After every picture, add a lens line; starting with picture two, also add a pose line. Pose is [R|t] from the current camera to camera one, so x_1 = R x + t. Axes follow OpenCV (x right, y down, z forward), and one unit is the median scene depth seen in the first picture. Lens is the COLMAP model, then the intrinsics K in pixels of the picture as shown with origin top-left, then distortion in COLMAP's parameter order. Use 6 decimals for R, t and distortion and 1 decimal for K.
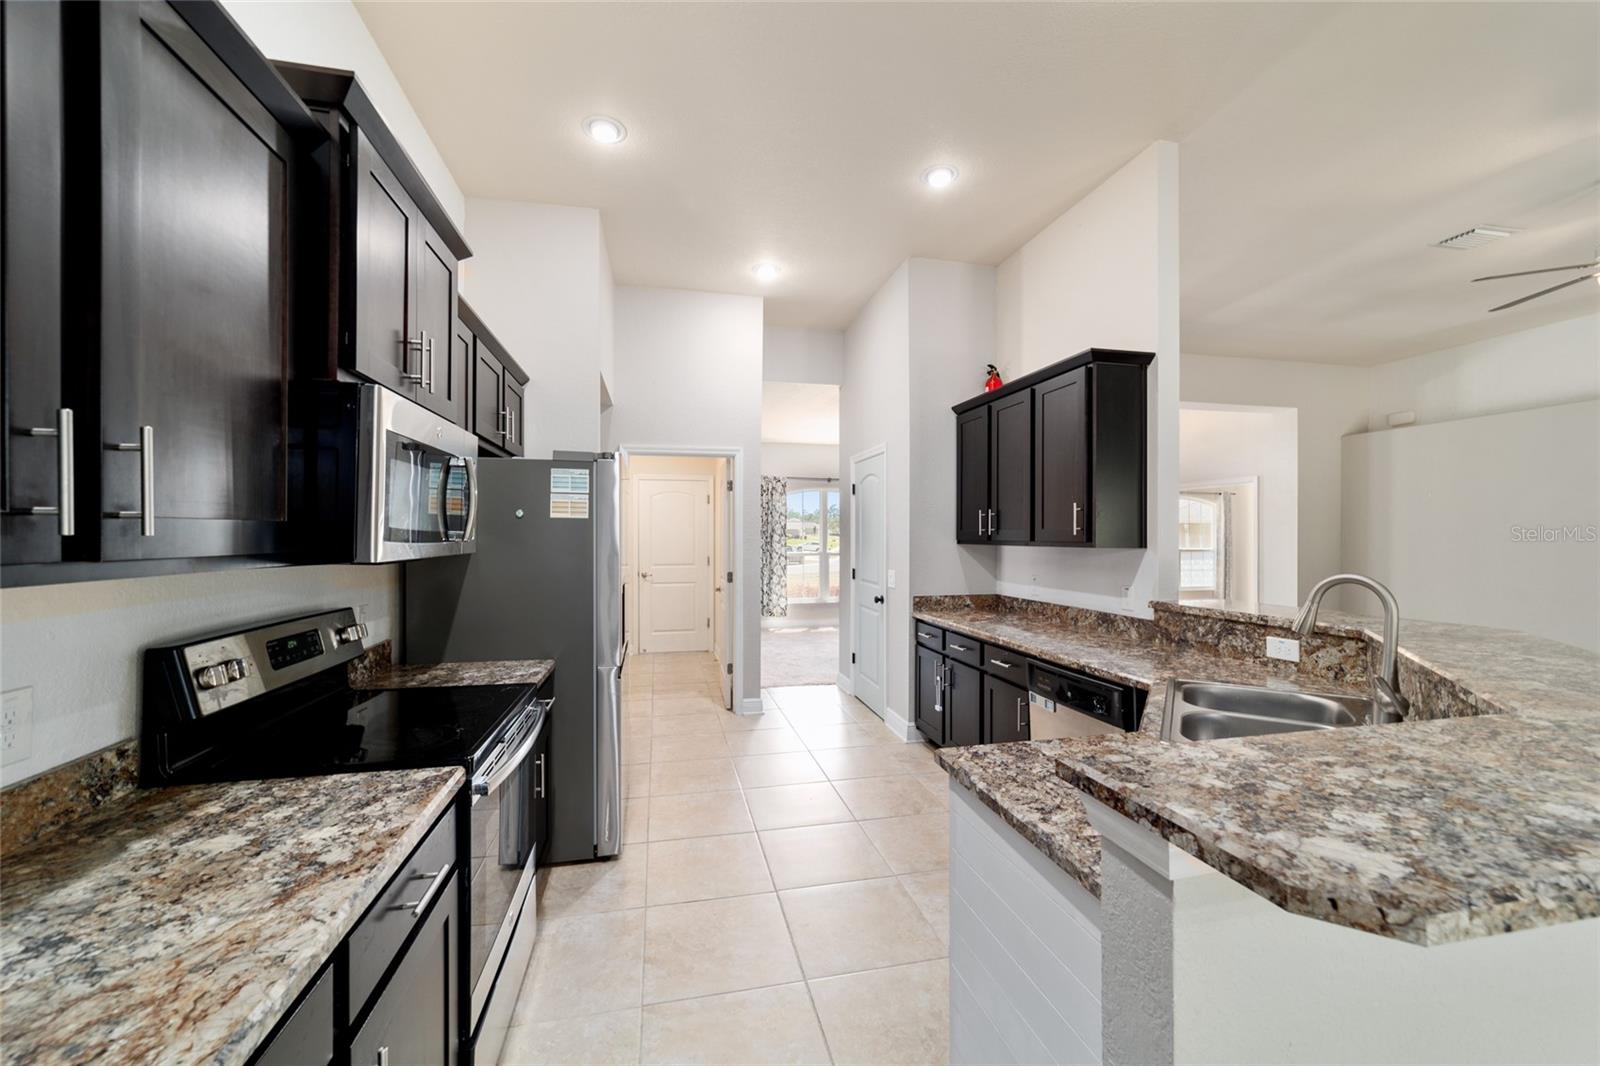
lens RADIAL K [[614.1, 0, 793.4], [0, 614.1, 531.2], [0, 0, 1]] dist [-0.020754, 0.009417]
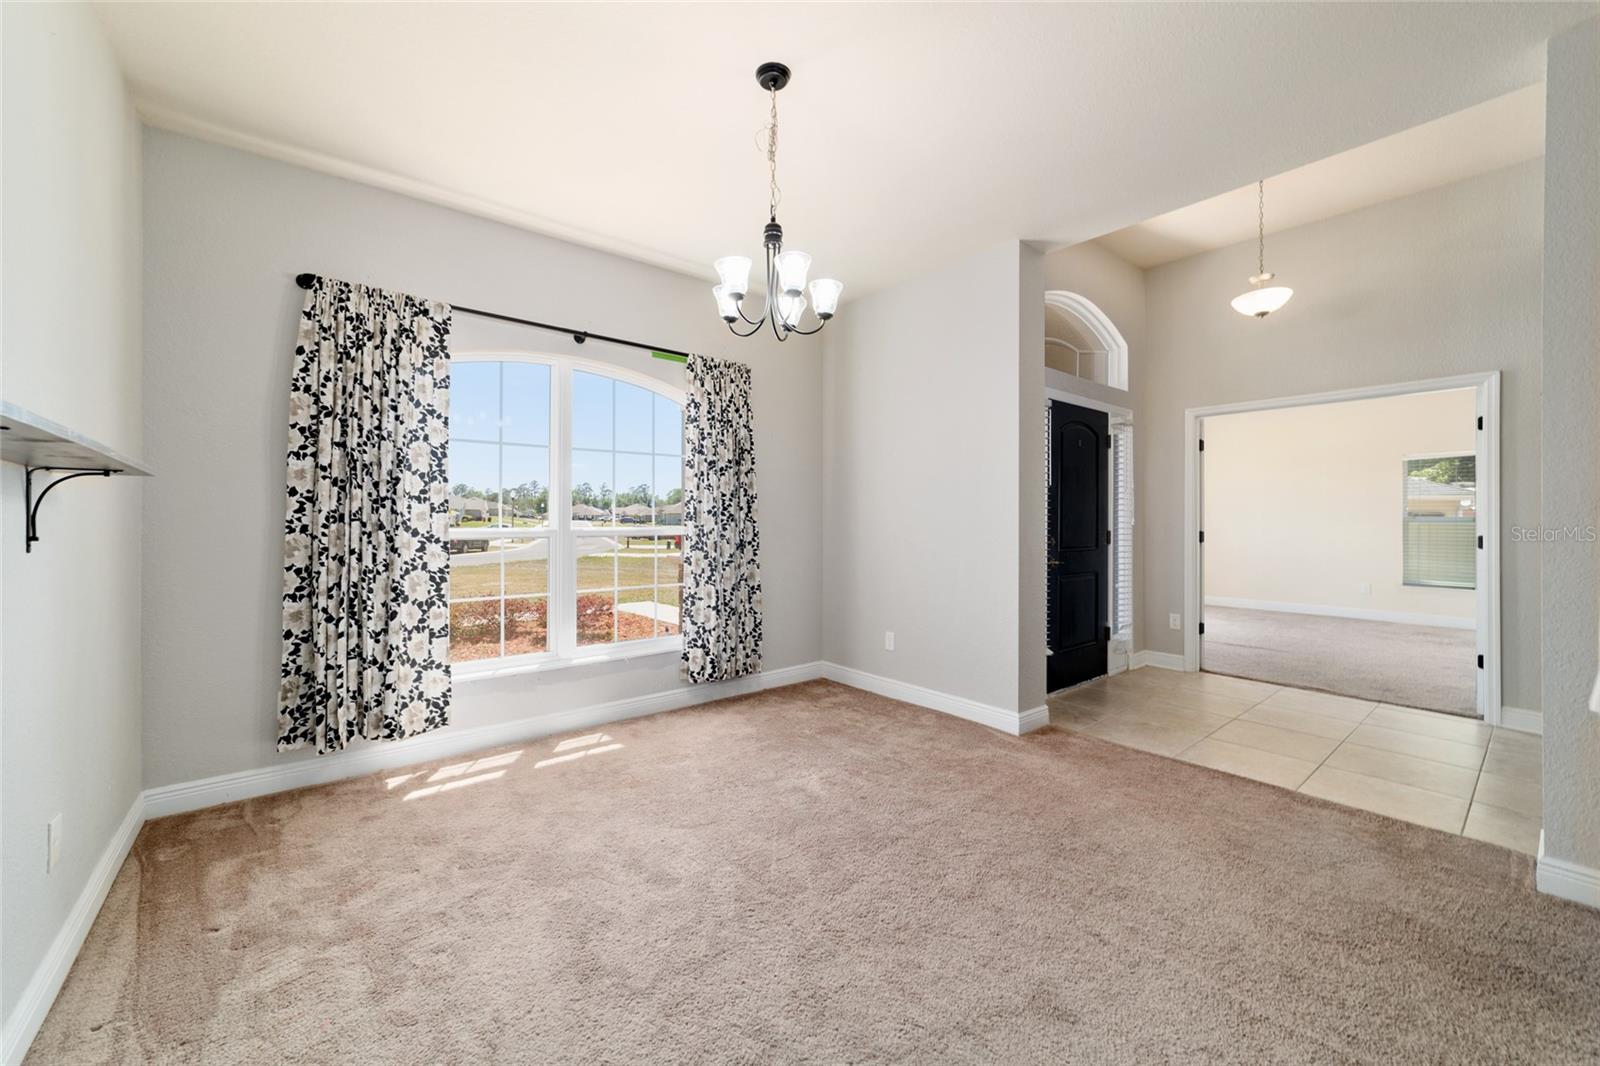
lens RADIAL K [[624.9, 0, 788.3], [0, 624.9, 513.8], [0, 0, 1]] dist [-0.007334, 0.000054]
pose [[0.893029, 0.005103, 0.449969, 0.001230], [-0.004962, 0.999987, -0.001494, 0.025392], [-0.449971, -0.000899, 0.893043, 0.627223]]
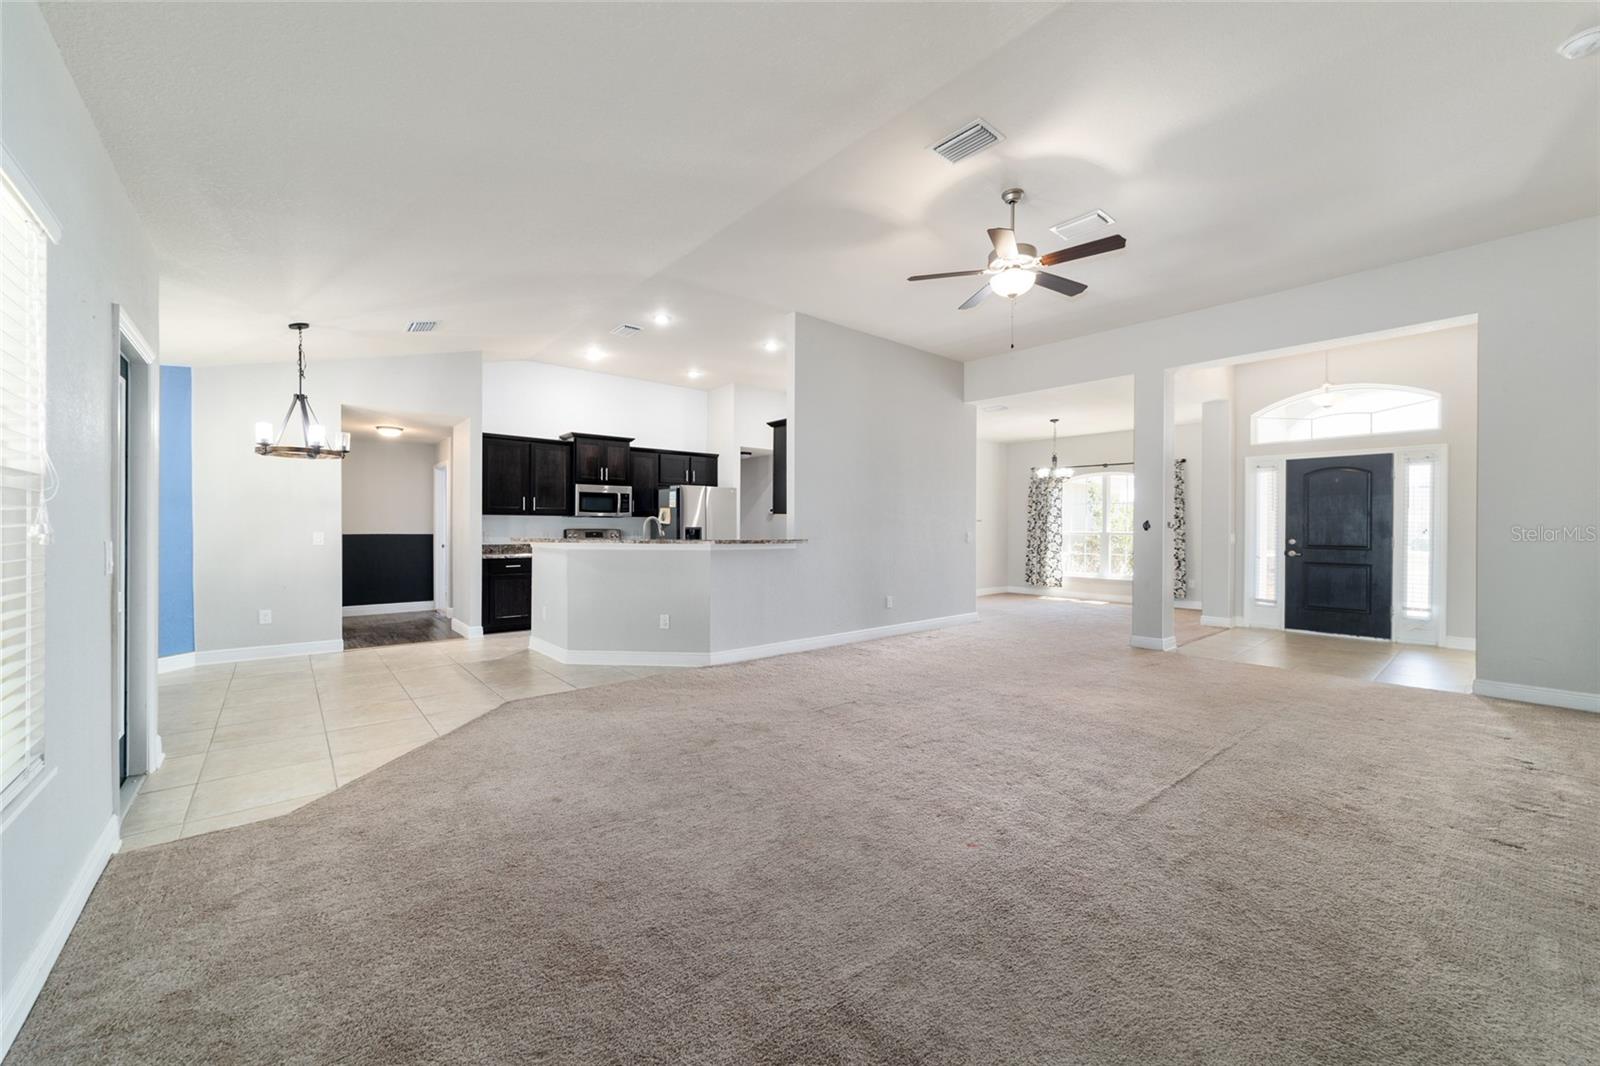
lens RADIAL K [[614.1, 0, 793.4], [0, 614.1, 531.2], [0, 0, 1]] dist [-0.020754, 0.009417]
pose [[0.472635, 0.006810, -0.881232, 0.775709], [0.003048, 0.999952, 0.009362, 0.021473], [0.881253, -0.007111, 0.472591, 0.010491]]
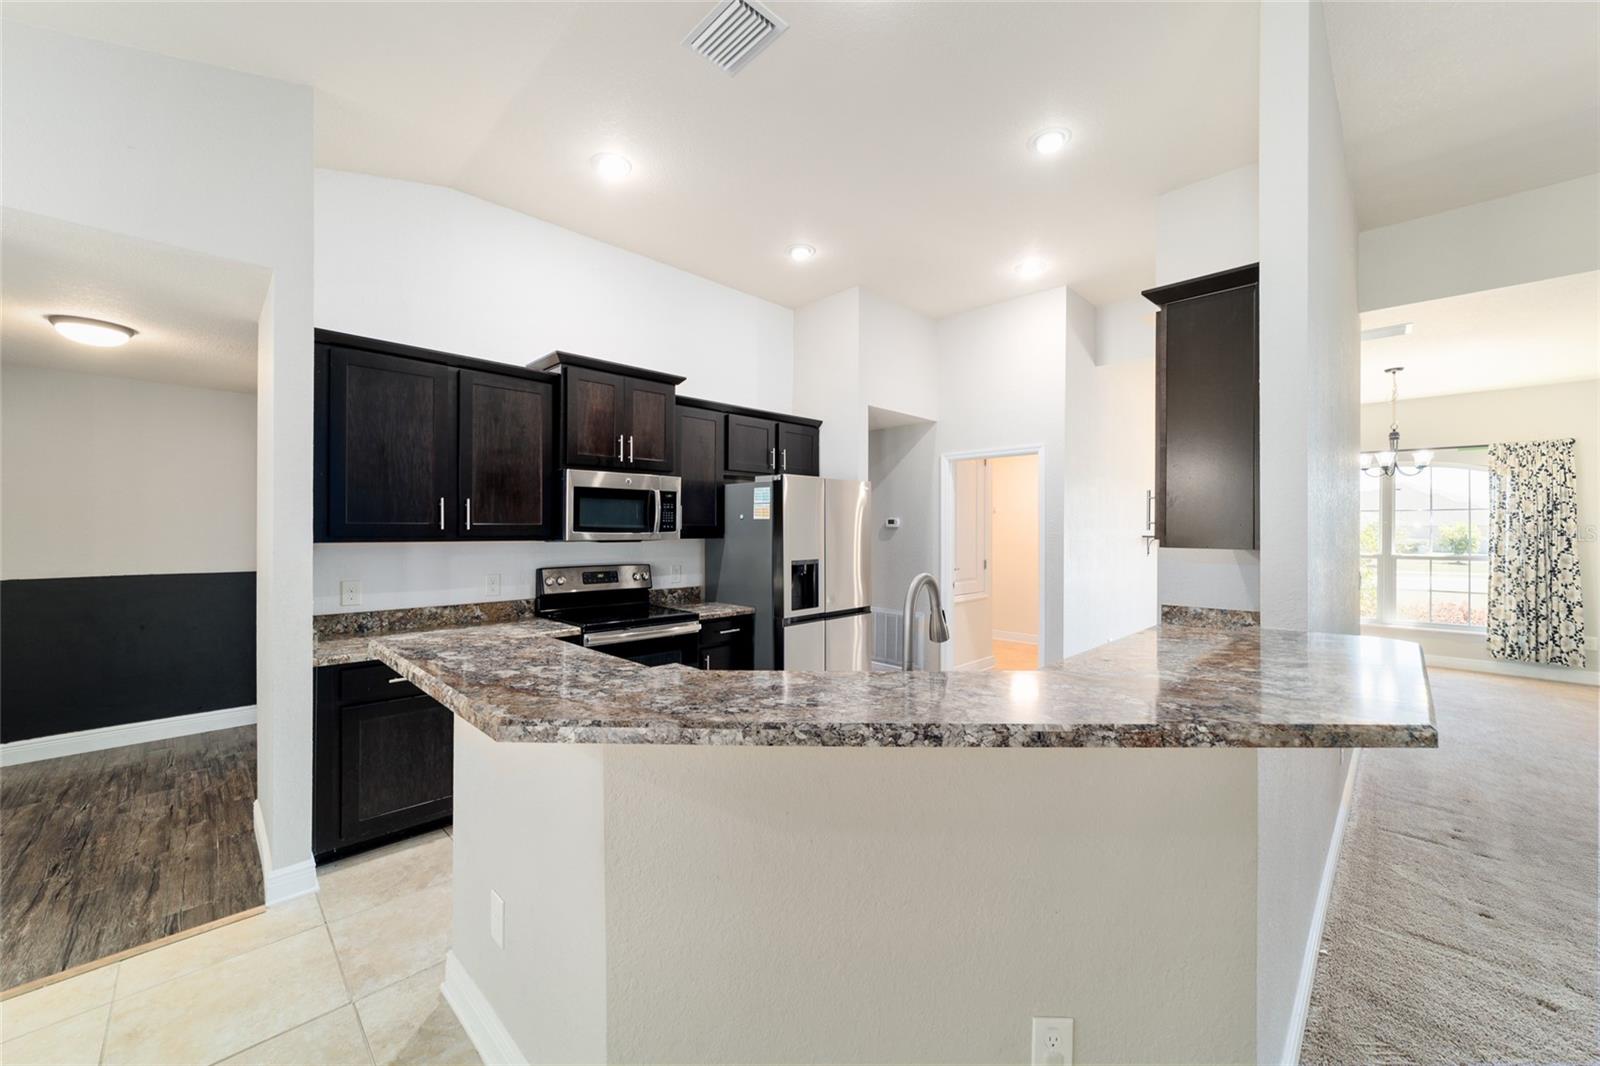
lens RADIAL K [[614.1, 0, 793.4], [0, 614.1, 531.2], [0, 0, 1]] dist [-0.020754, 0.009417]
pose [[0.538797, 0.001178, -0.842435, 0.281550], [0.004692, 0.999979, 0.004399, 0.000665], [0.842423, -0.006323, 0.538780, 0.060870]]
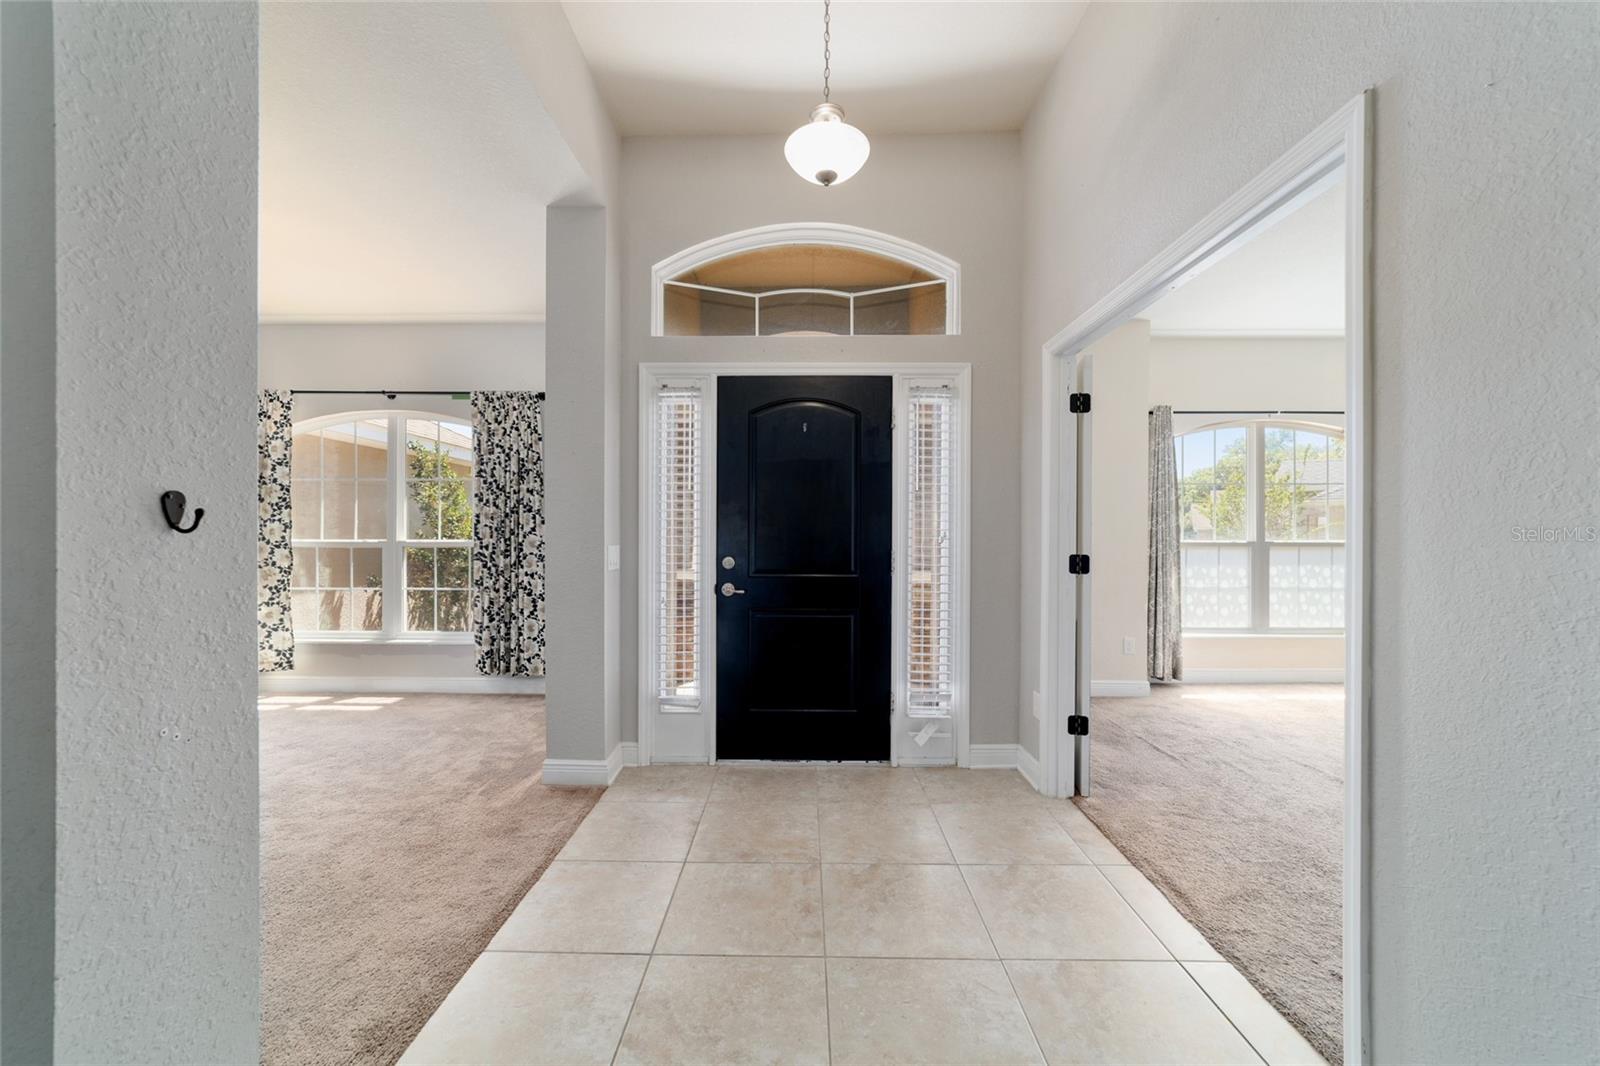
lens RADIAL K [[614.1, 0, 793.4], [0, 614.1, 531.2], [0, 0, 1]] dist [-0.020754, 0.009417]
pose [[0.974291, 0.001187, -0.225290, 0.501654], [-0.000118, 0.999989, 0.004759, 0.024754], [0.225293, -0.004610, 0.974280, 0.620371]]
